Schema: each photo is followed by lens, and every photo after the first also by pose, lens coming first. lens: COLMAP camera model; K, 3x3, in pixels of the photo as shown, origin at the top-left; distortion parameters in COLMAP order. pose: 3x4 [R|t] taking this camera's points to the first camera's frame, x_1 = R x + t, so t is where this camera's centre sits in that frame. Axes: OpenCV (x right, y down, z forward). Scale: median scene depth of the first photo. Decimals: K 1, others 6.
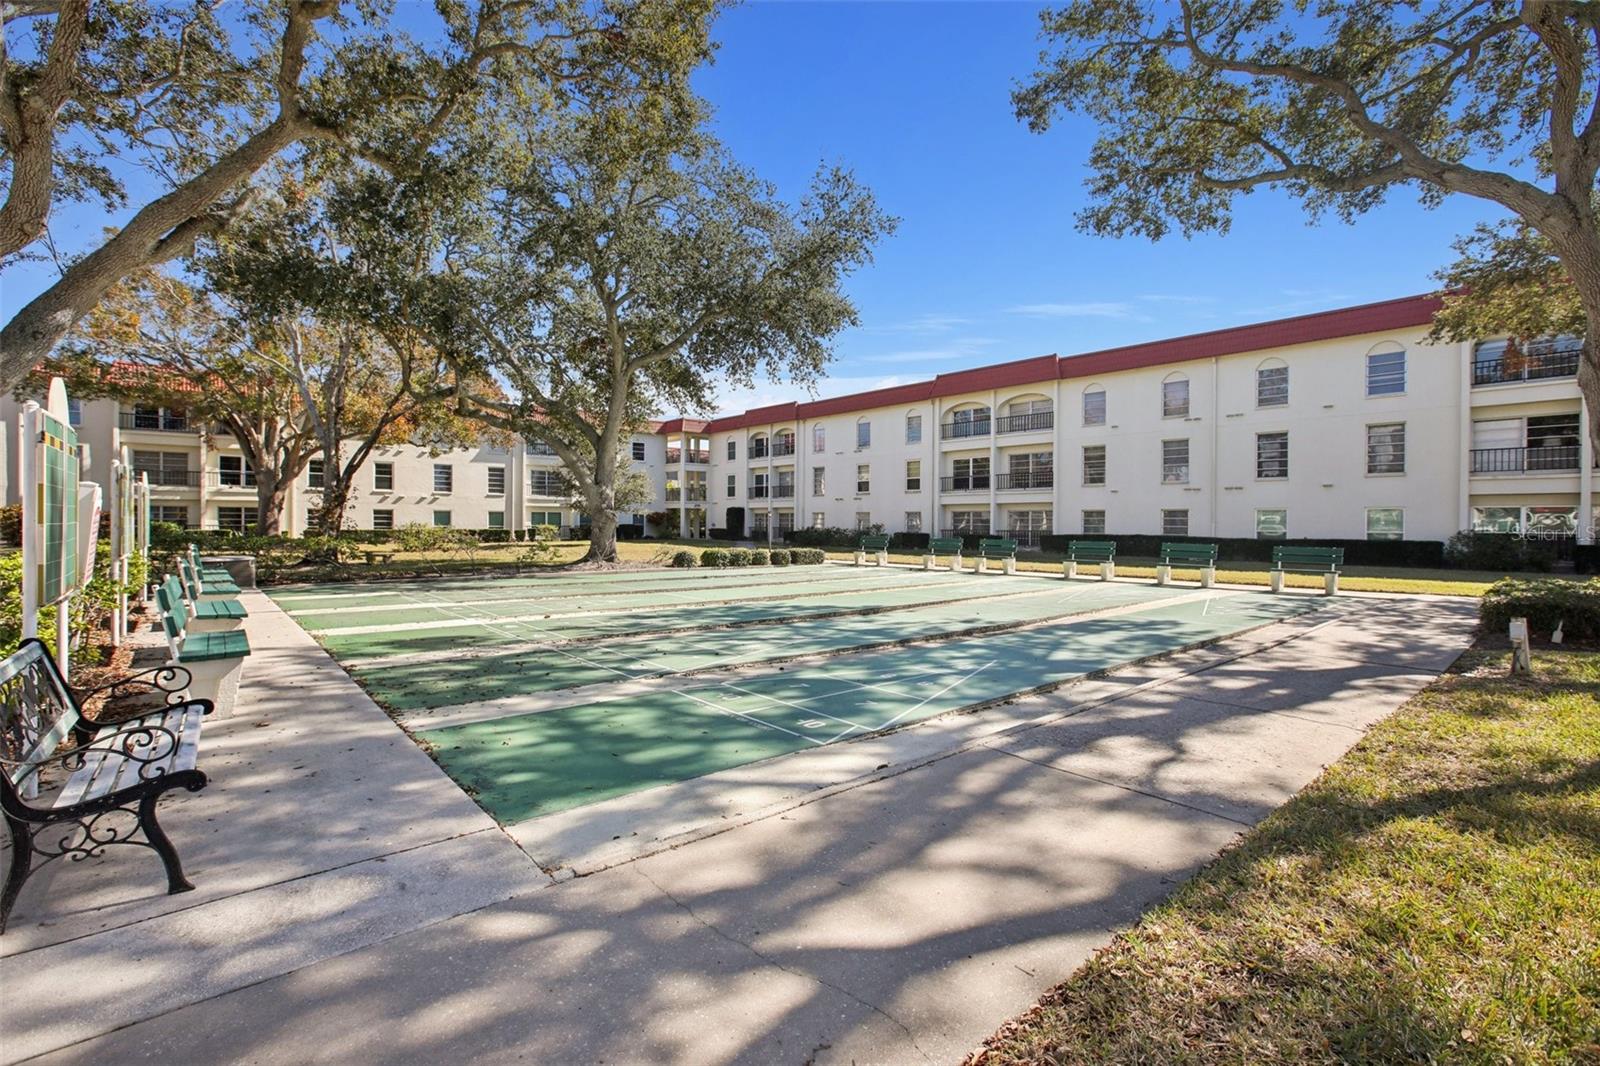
lens RADIAL K [[717.2, 0, 776.5], [0, 717.2, 523.5], [0, 0, 1]] dist [-0.018093, 0.000118]
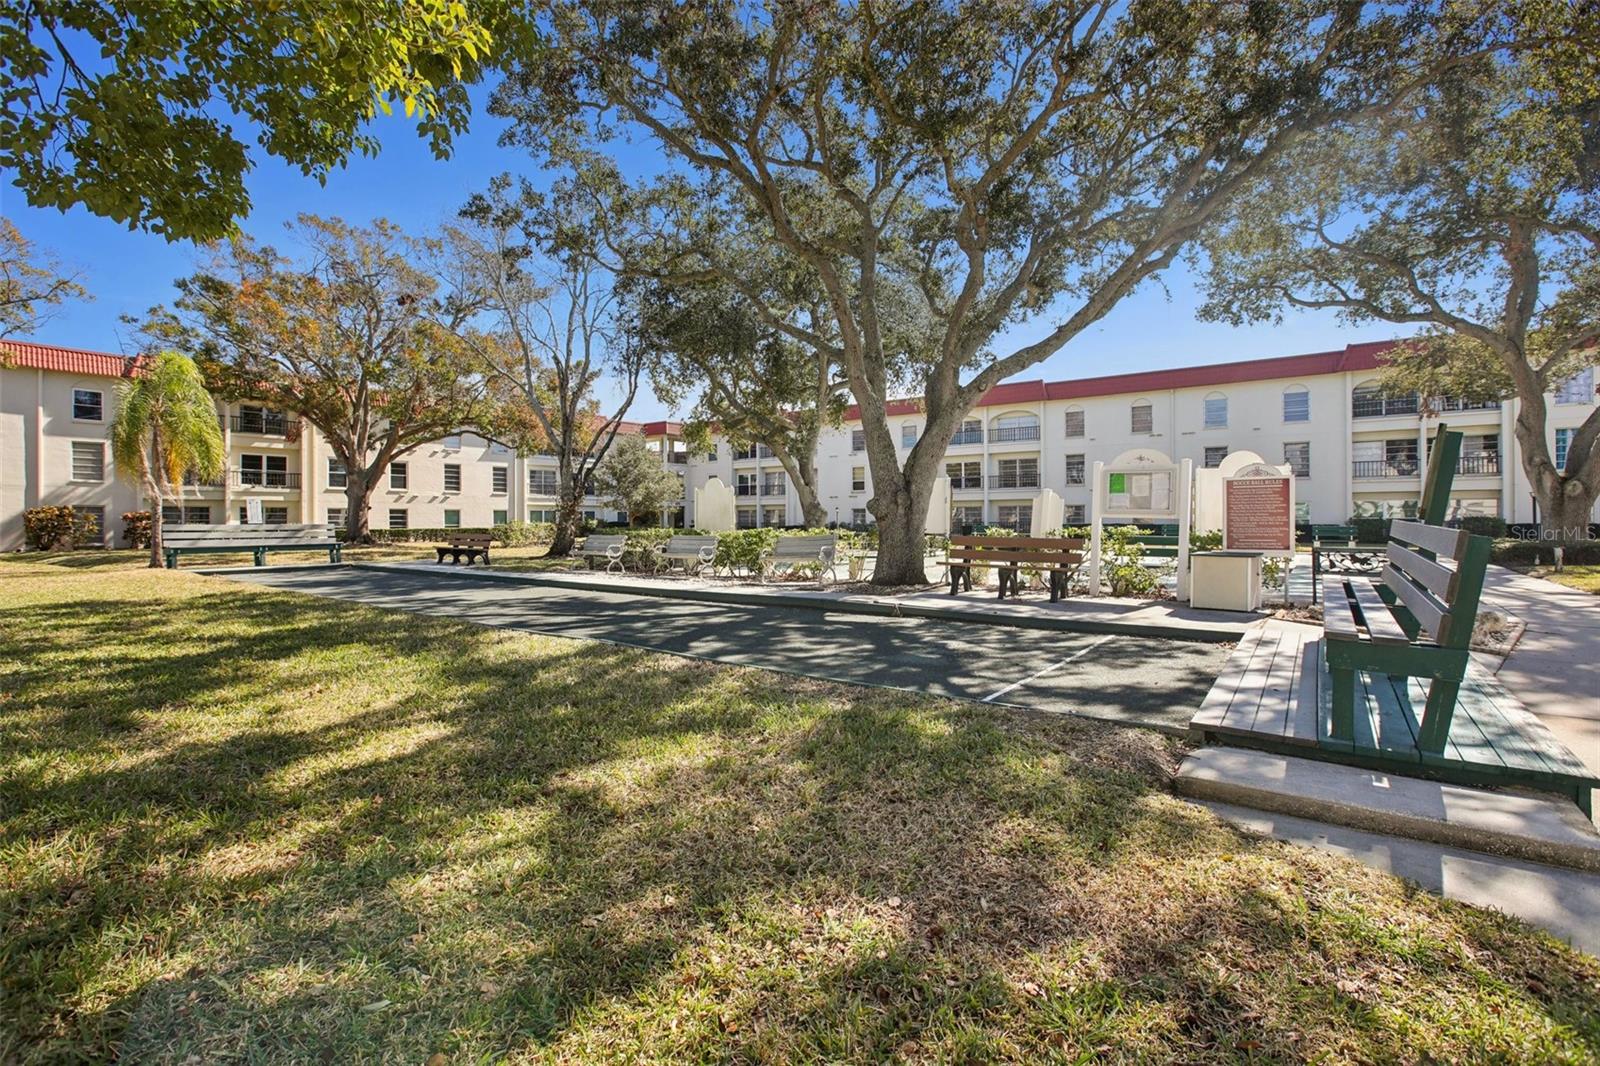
lens RADIAL K [[717.2, 0, 776.5], [0, 717.2, 523.5], [0, 0, 1]] dist [-0.018093, 0.000118]
pose [[0.977023, -0.011513, 0.212825, -0.284618], [0.010760, 0.999931, 0.004694, 0.002214], [-0.212864, -0.002296, 0.977079, -0.104465]]
